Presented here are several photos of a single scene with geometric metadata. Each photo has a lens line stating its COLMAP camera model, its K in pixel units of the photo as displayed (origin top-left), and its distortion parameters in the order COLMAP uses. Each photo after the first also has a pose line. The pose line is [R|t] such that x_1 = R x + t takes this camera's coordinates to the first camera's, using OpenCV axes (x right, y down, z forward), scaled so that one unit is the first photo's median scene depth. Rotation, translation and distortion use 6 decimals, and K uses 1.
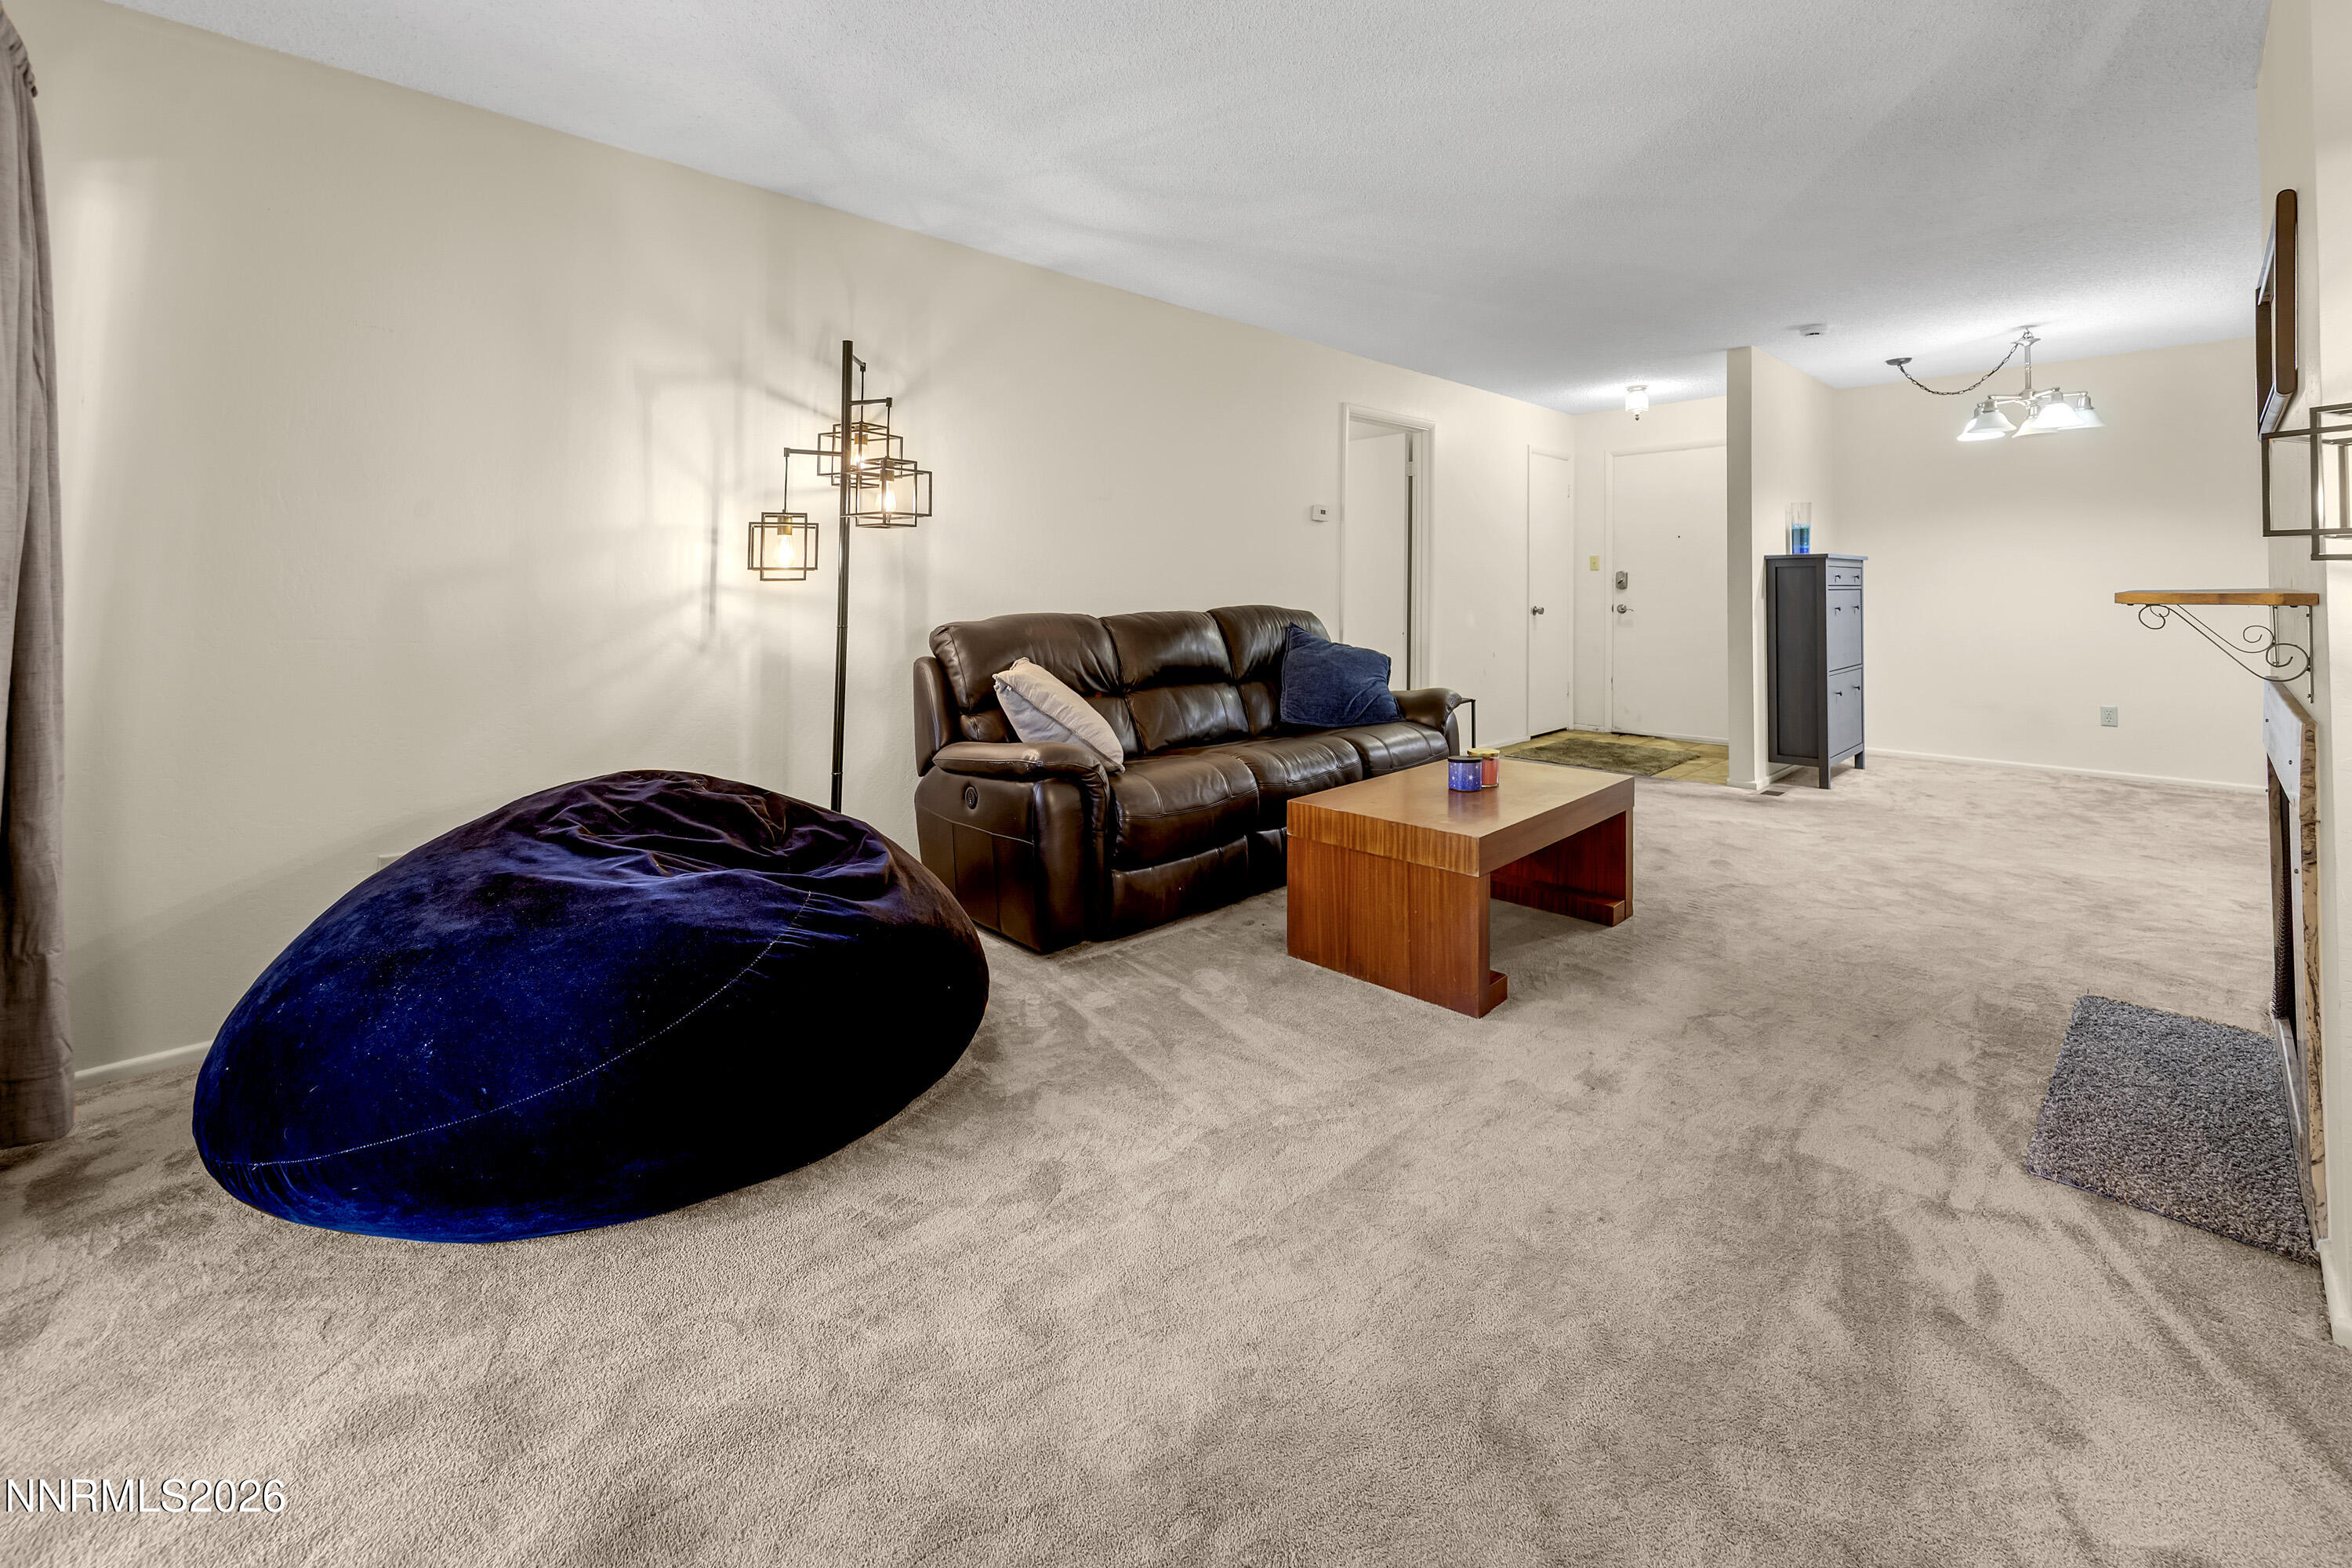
lens RADIAL K [[978.7, 0, 1184.2], [0, 978.7, 602.1], [0, 0, 1]] dist [0.003949, -0.000675]
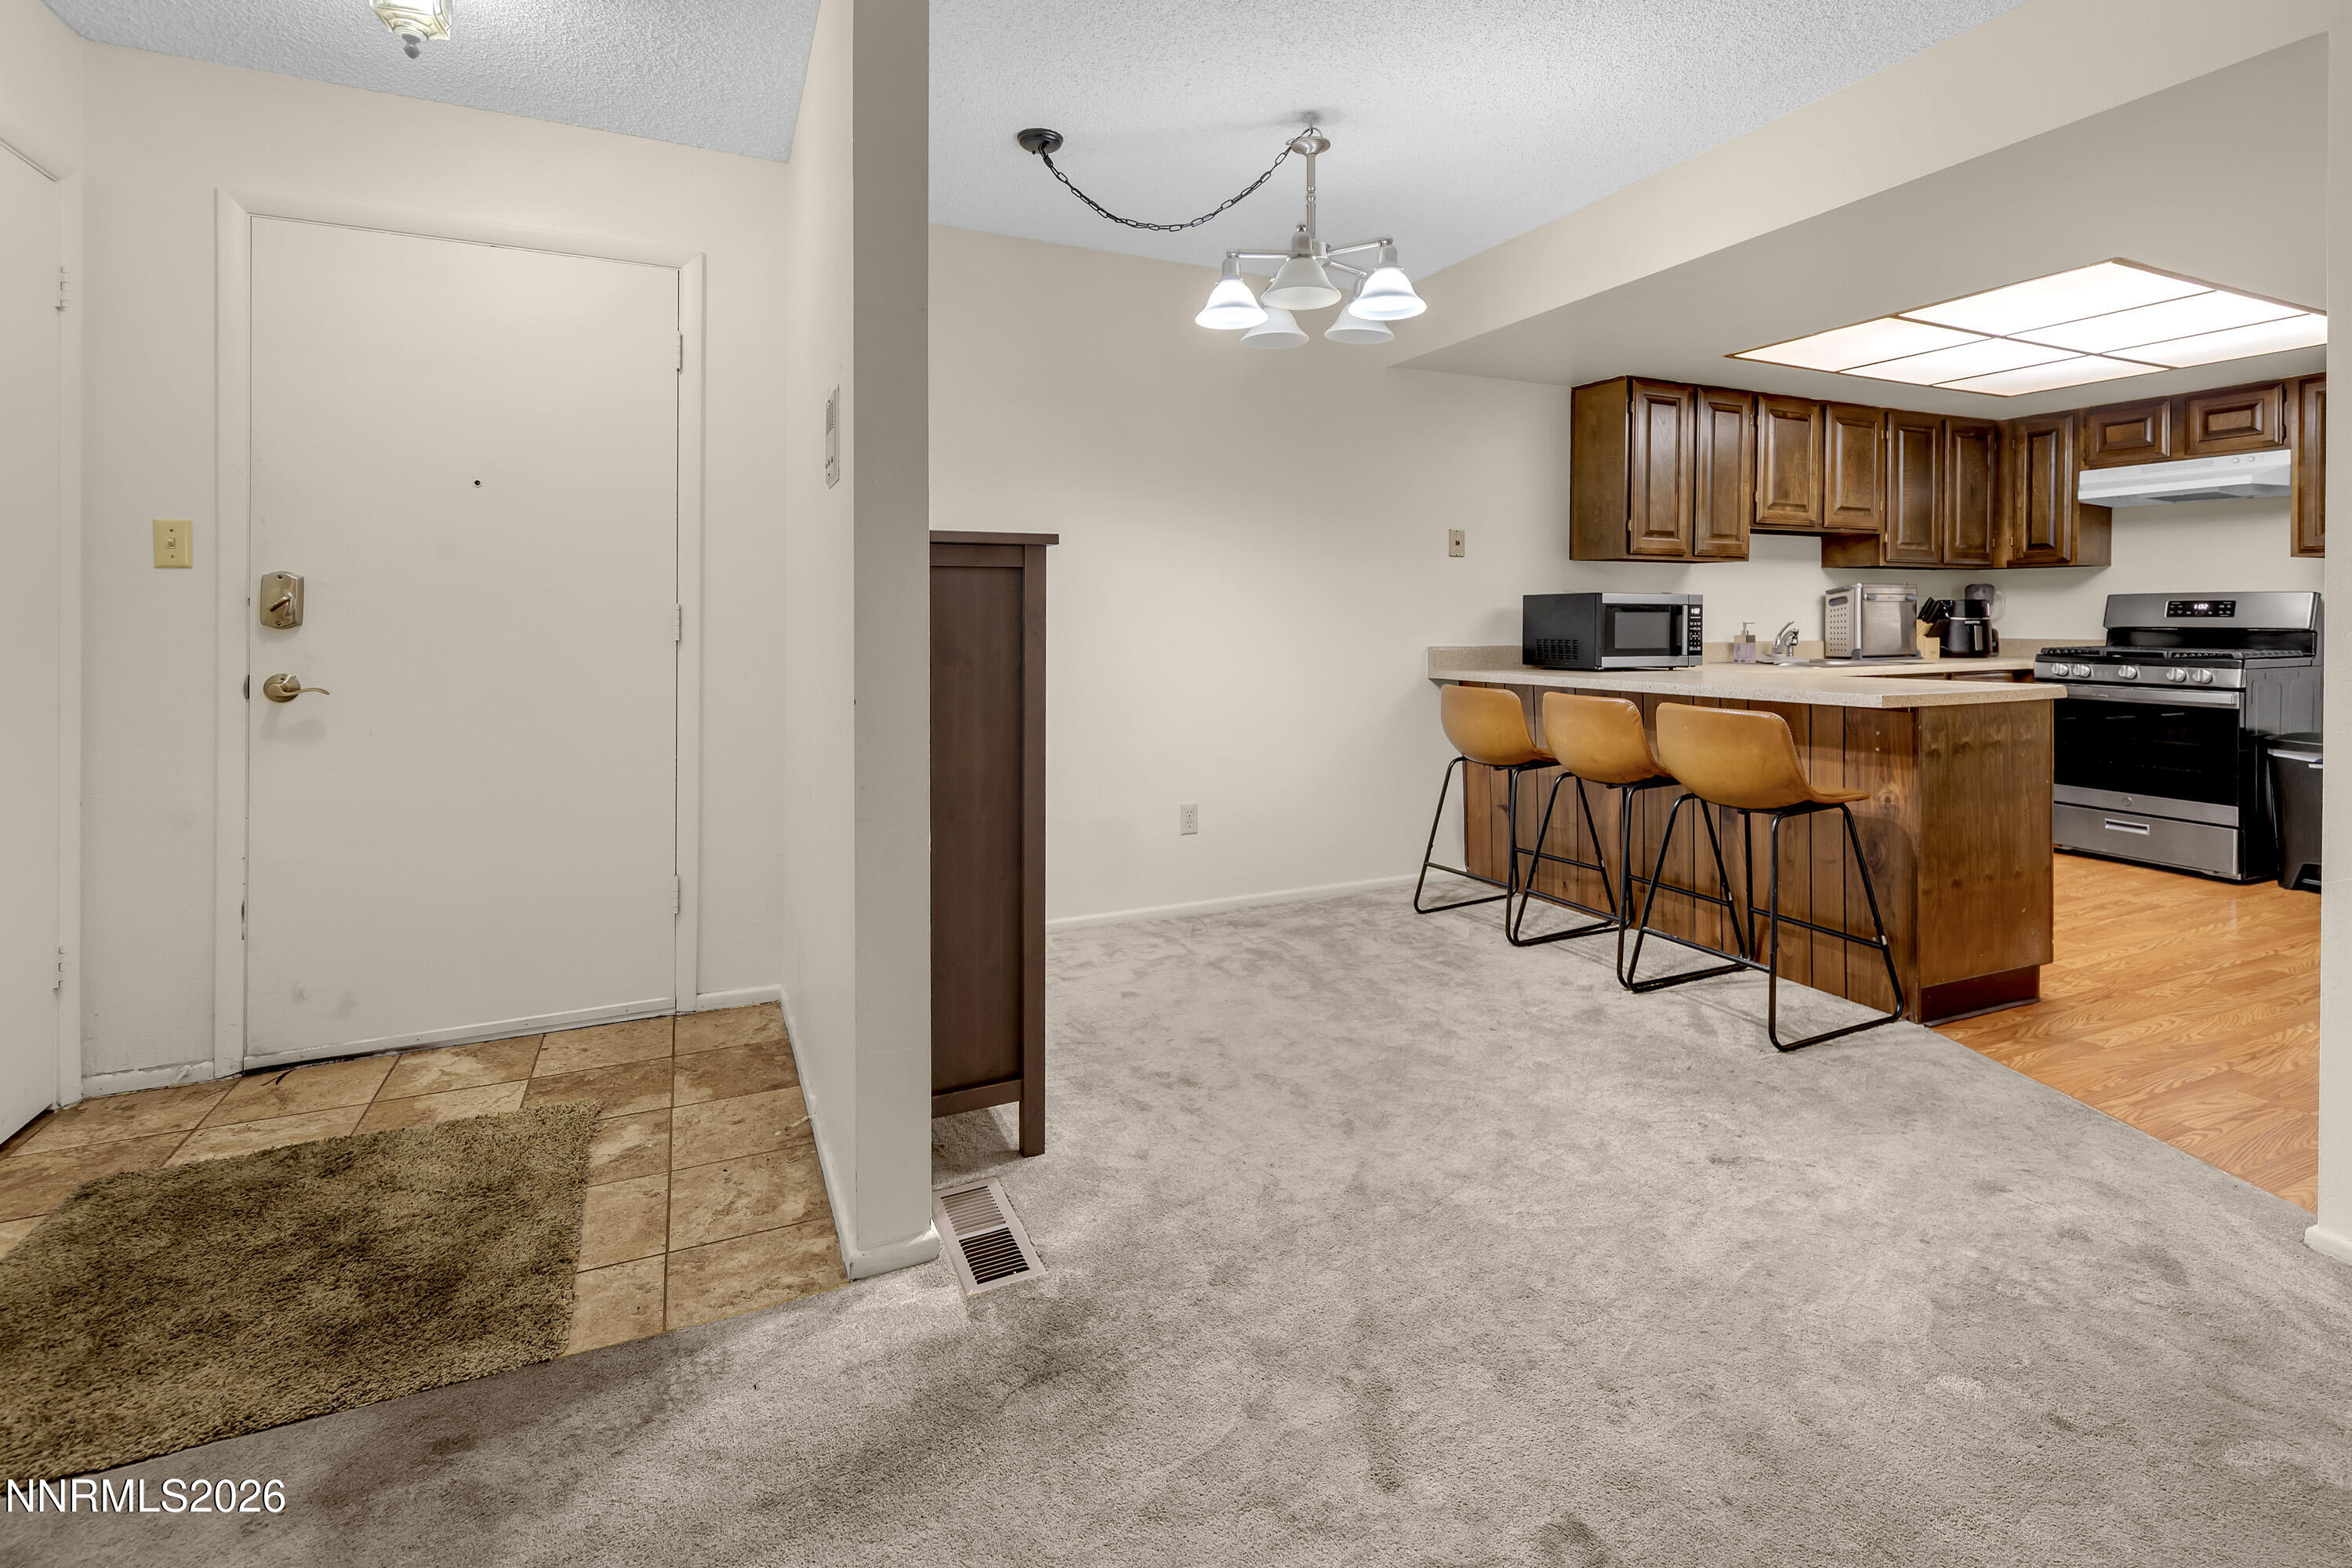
lens RADIAL K [[1067.0, 0, 1198.3], [0, 1067.0, 640.2], [0, 0, 1]] dist [0.004851, -0.001155]
pose [[0.331338, -0.014096, 0.943407, 0.274693], [0.013243, 0.999859, 0.010288, -0.011873], [-0.943419, 0.009085, 0.331478, 0.774186]]
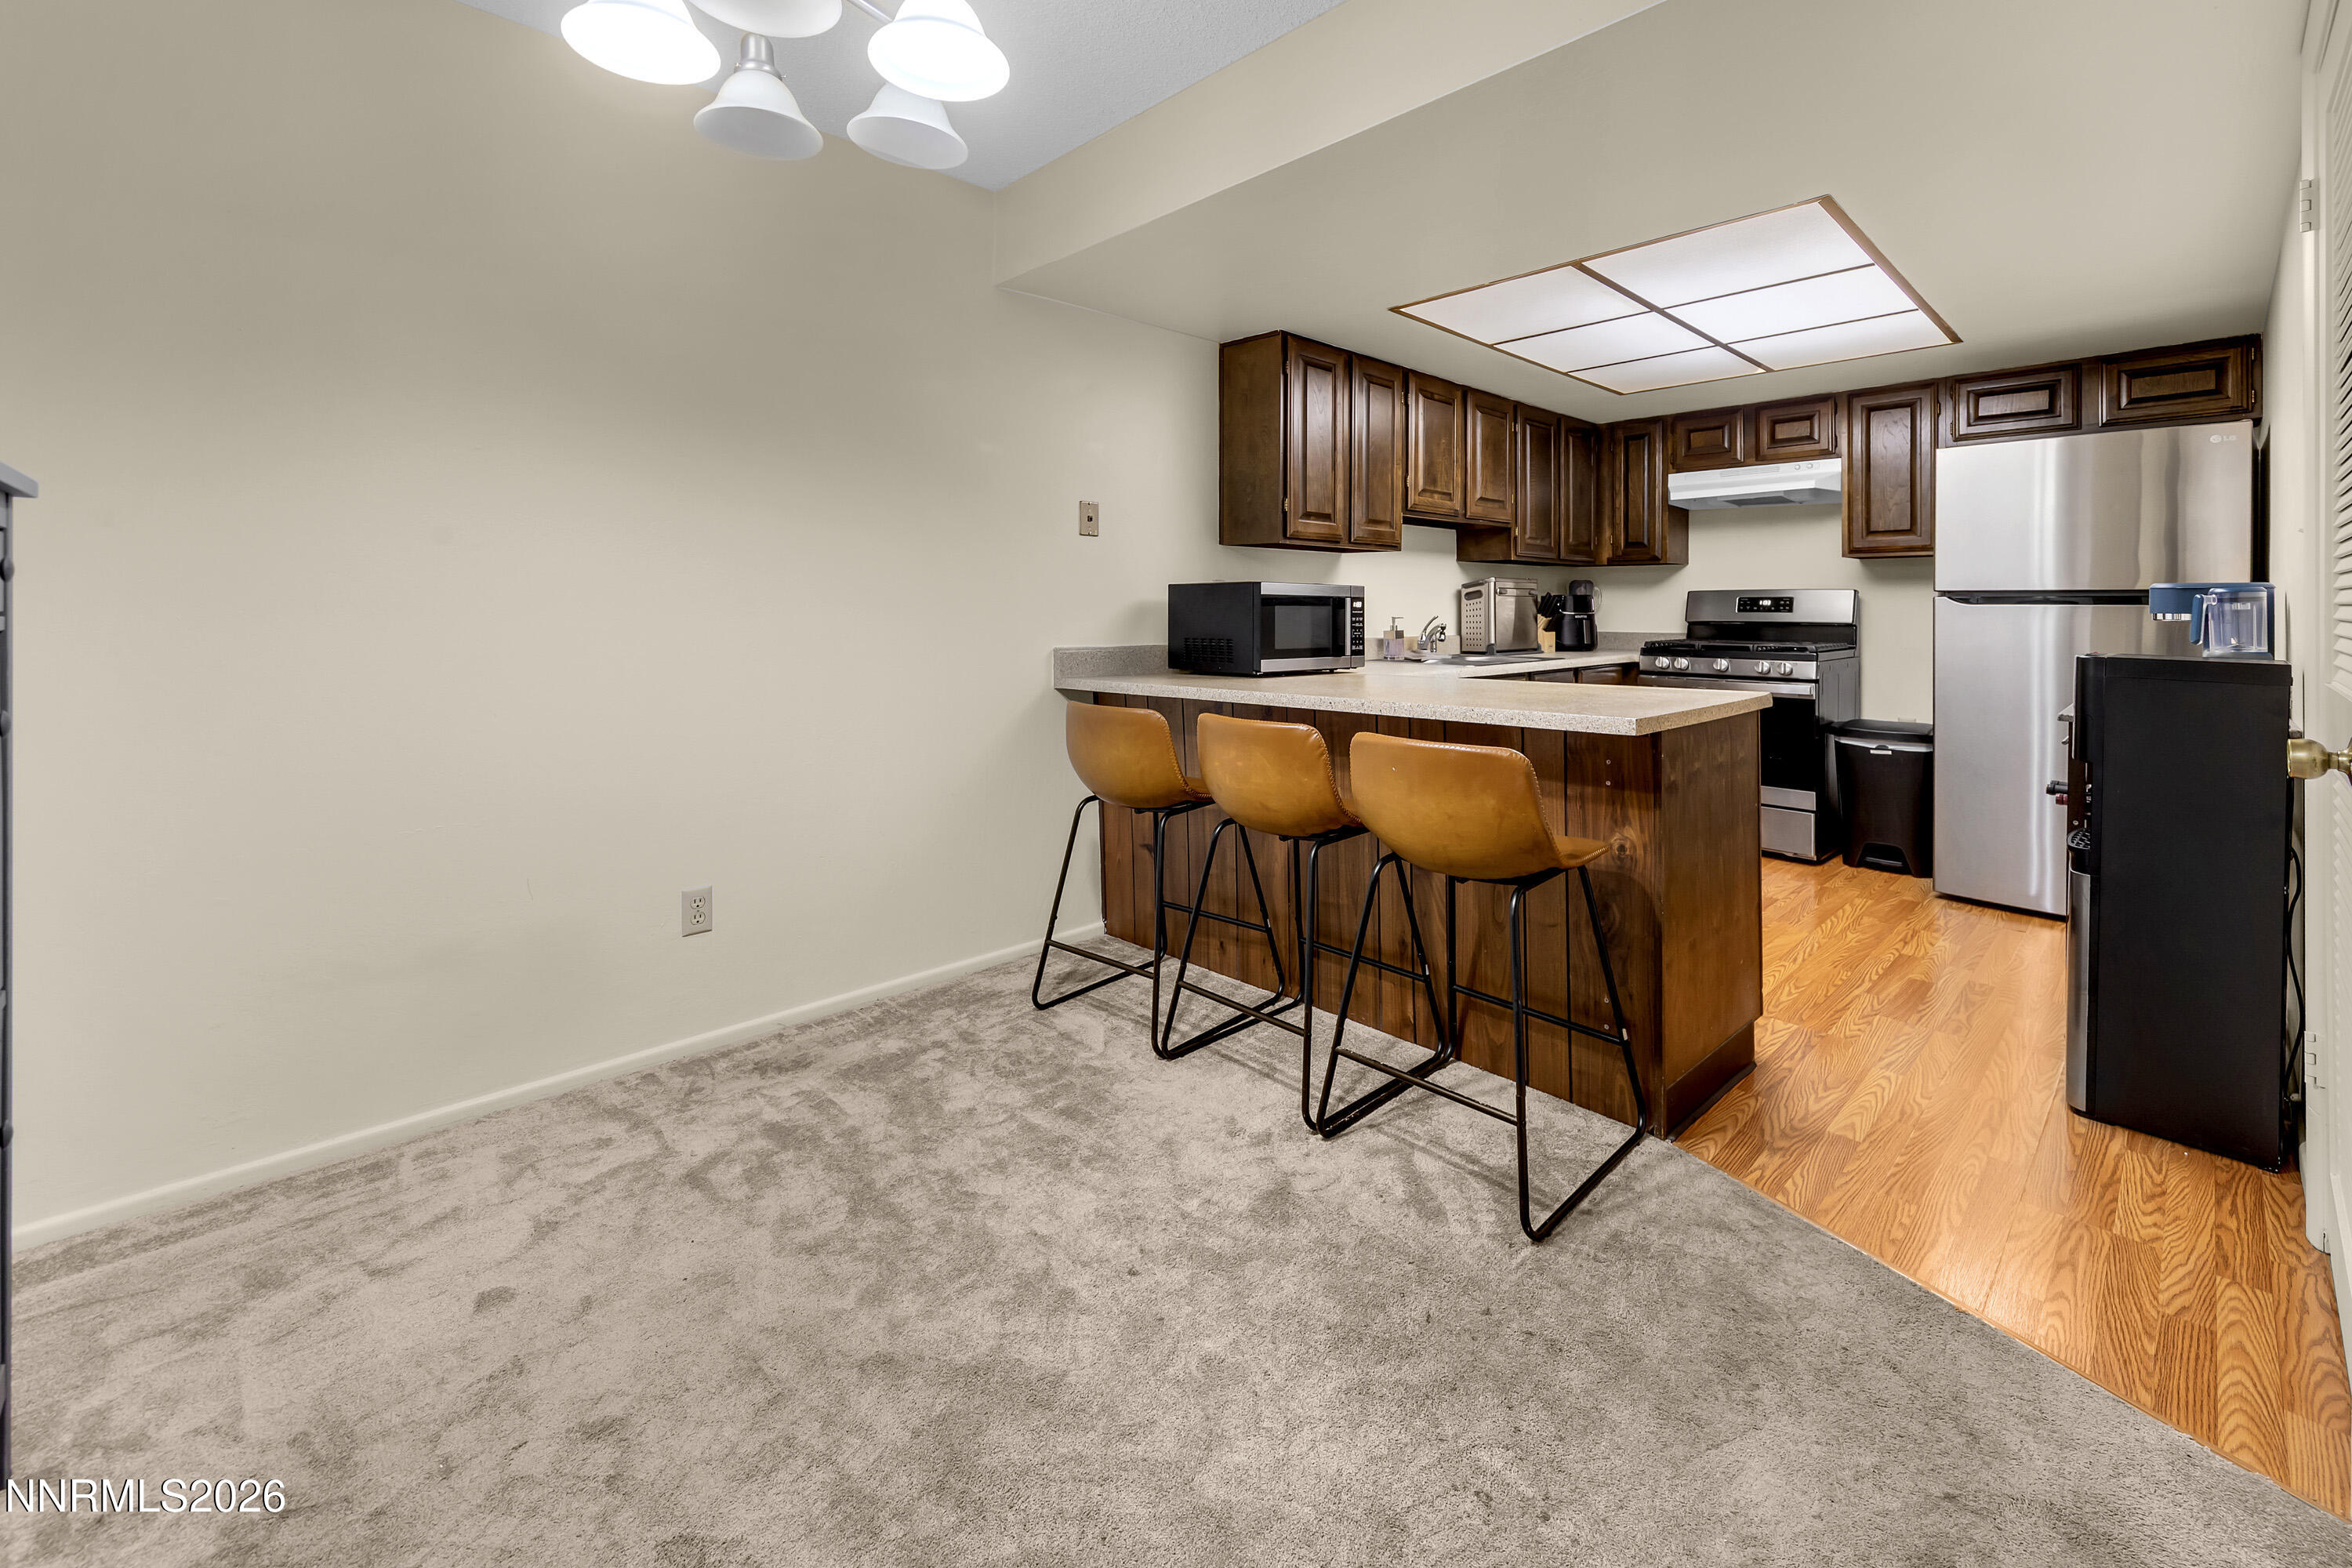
lens RADIAL K [[978.7, 0, 1198.2], [0, 978.7, 618.4], [0, 0, 1]] dist [0.003949, -0.000675]
pose [[0.005453, -0.001895, 0.999983, 0.513312], [0.014844, 0.999888, 0.001814, -0.014353], [-0.999875, 0.014834, 0.005481, 0.788560]]
